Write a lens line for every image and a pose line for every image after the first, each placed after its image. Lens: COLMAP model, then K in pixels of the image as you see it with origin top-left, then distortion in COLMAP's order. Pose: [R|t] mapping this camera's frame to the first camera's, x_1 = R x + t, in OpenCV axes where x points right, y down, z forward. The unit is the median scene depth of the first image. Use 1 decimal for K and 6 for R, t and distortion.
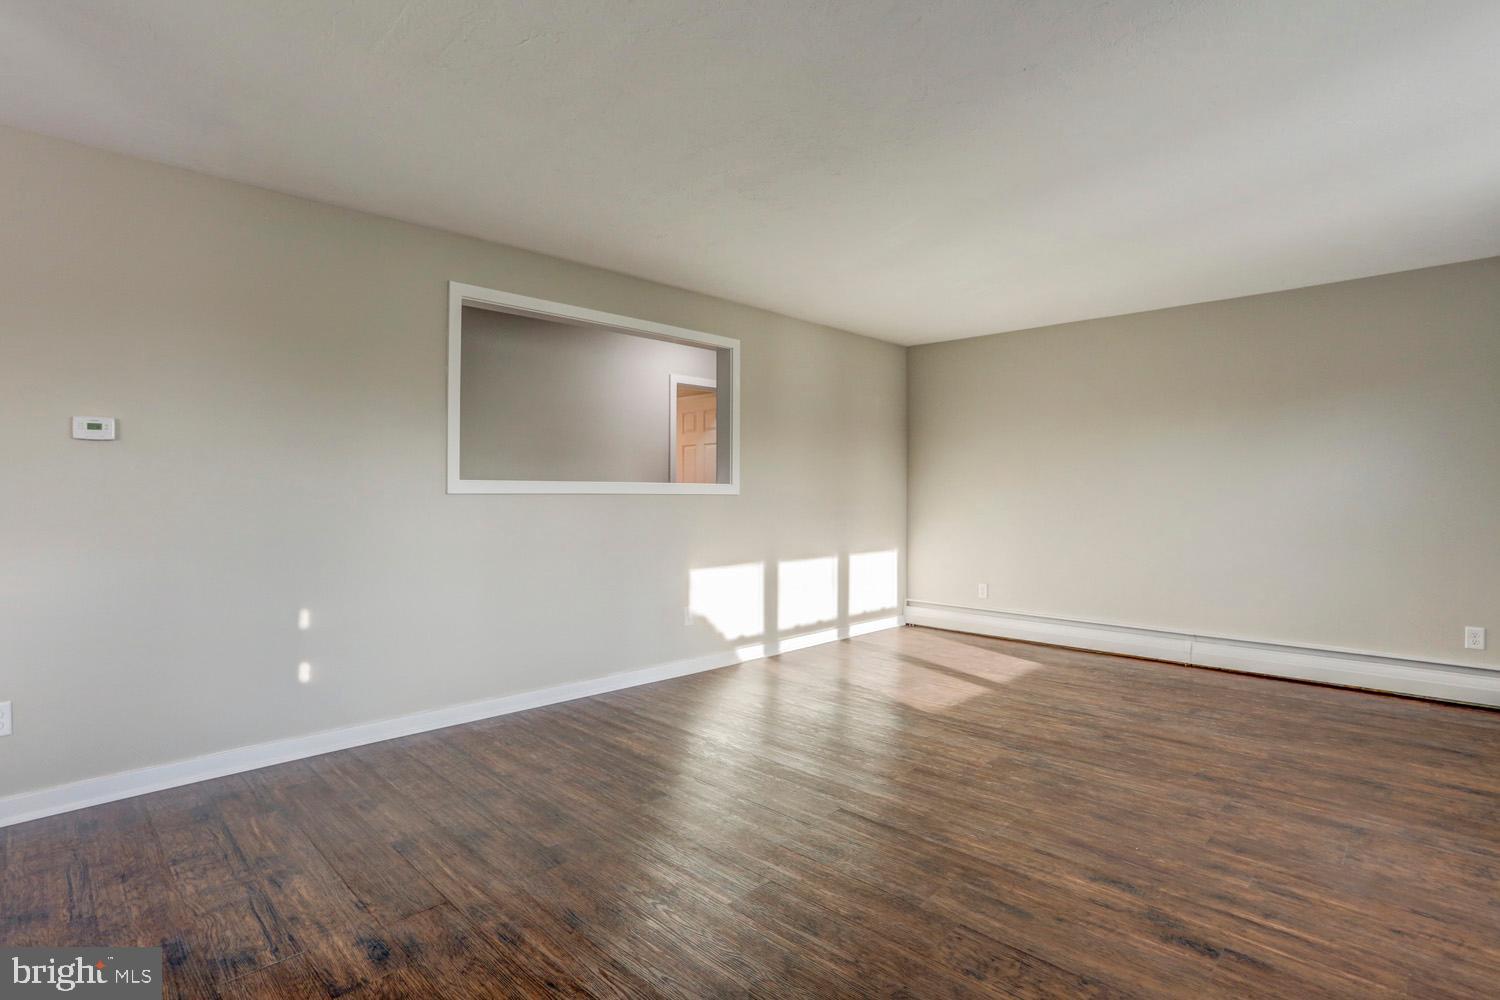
lens RADIAL K [[732.0, 0, 746.4], [0, 732.0, 487.5], [0, 0, 1]] dist [-0.061910, 0.022266]
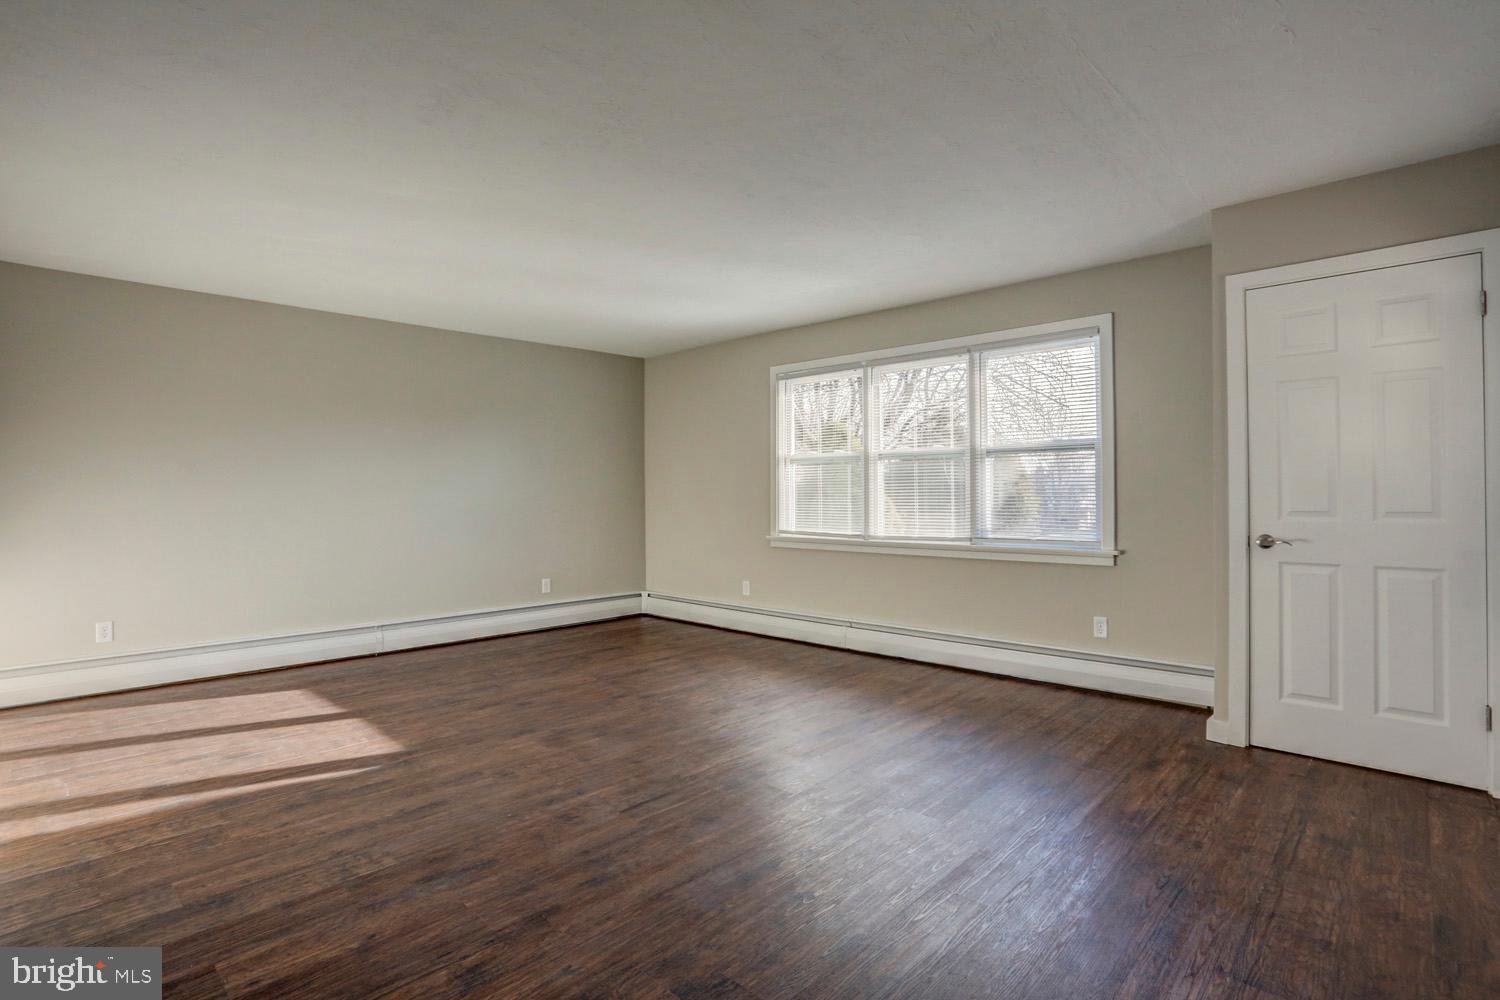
lens RADIAL K [[732.0, 0, 746.4], [0, 732.0, 487.5], [0, 0, 1]] dist [-0.061910, 0.022266]
pose [[-0.009035, 0.004018, 0.999951, -0.733251], [0.000529, 0.999992, -0.004013, 0.002948], [-0.999959, 0.000493, -0.009037, 0.708216]]
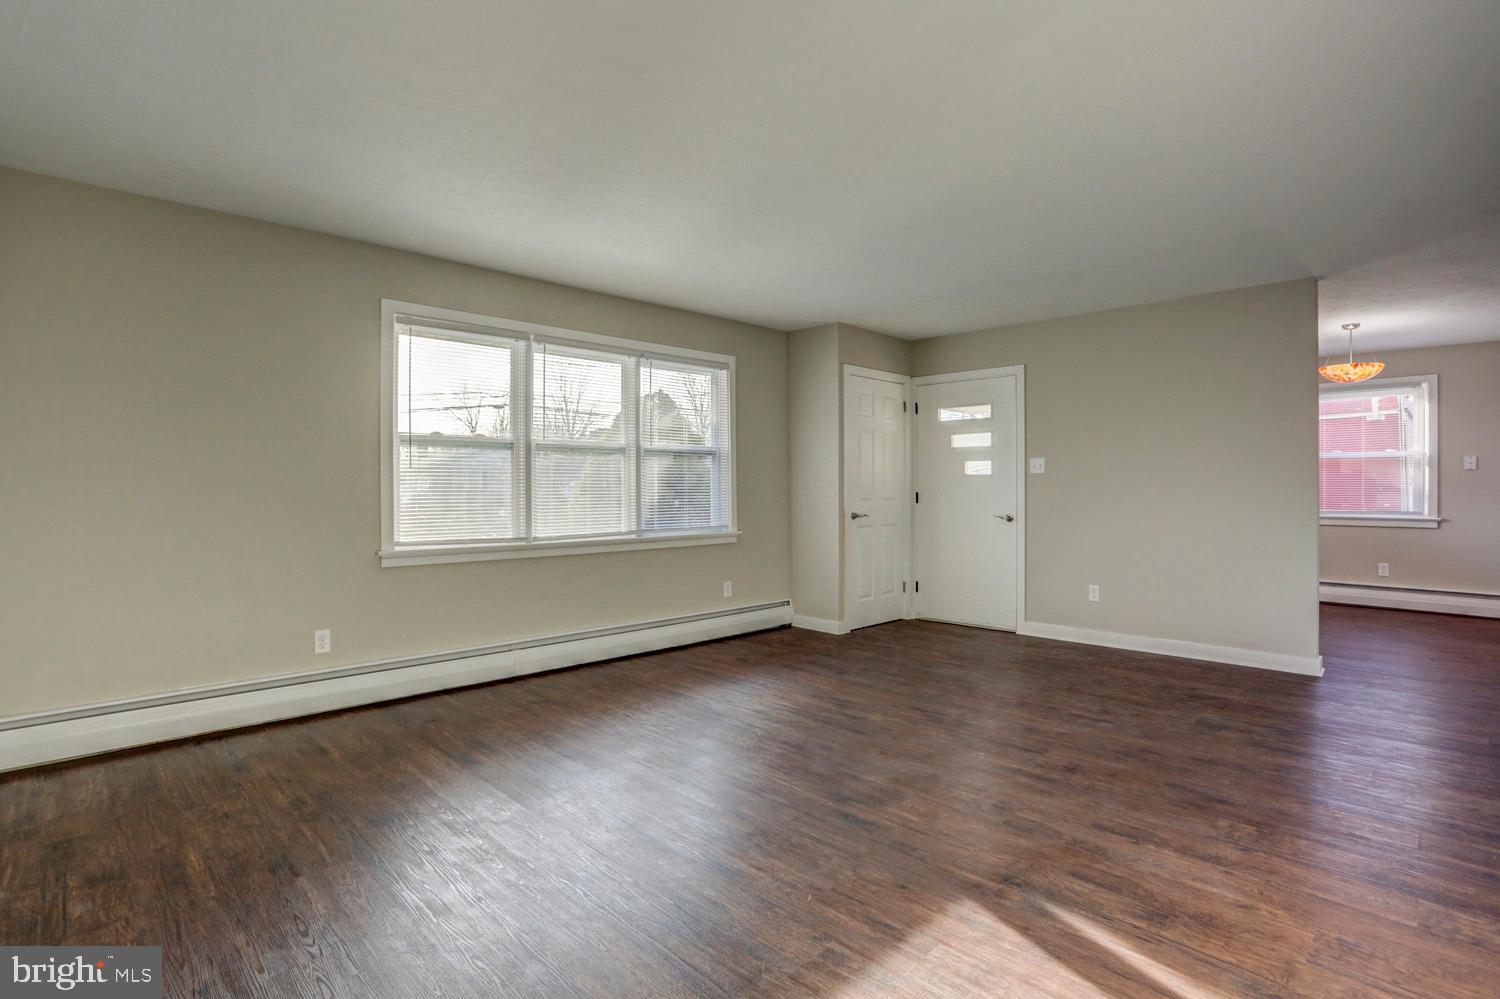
lens RADIAL K [[732.0, 0, 746.4], [0, 732.0, 487.0], [0, 0, 1]] dist [-0.061910, 0.022266]
pose [[-0.999919, -0.005651, 0.011446, 0.509121], [-0.005733, 0.999959, -0.007072, 0.014976], [-0.011405, -0.007137, -0.999909, 1.853832]]
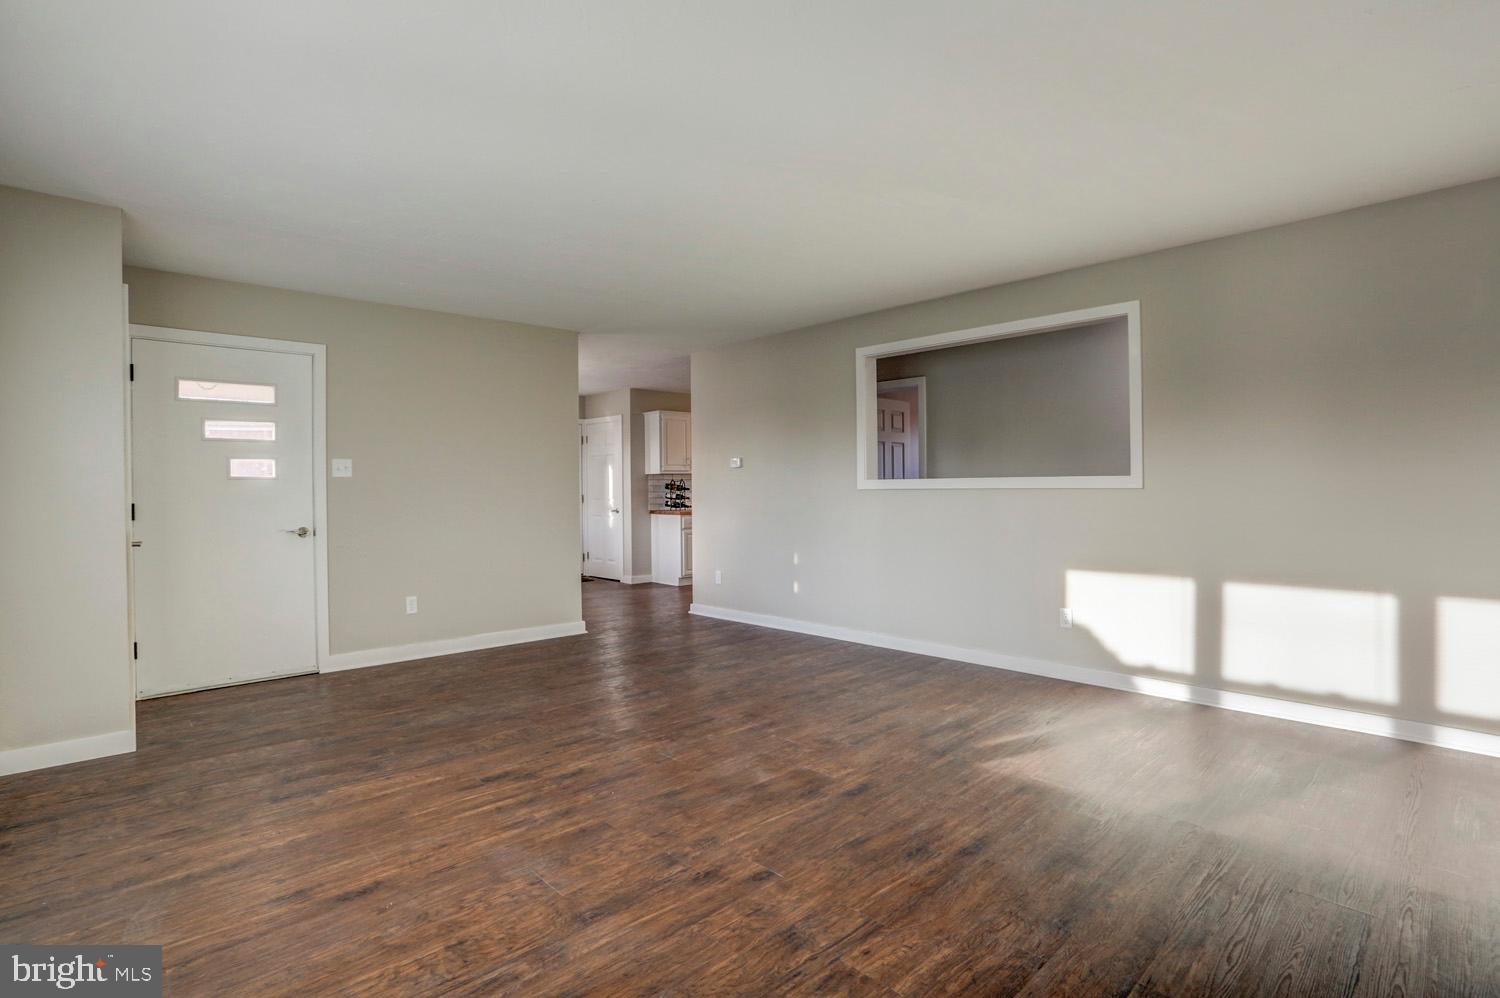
lens RADIAL K [[732.0, 0, 746.4], [0, 732.0, 486.5], [0, 0, 1]] dist [-0.061910, 0.022266]
pose [[-0.037121, -0.008763, -0.999272, 1.292808], [0.015062, 0.999843, -0.009328, 0.011122], [0.999197, -0.015398, -0.036983, 0.944919]]
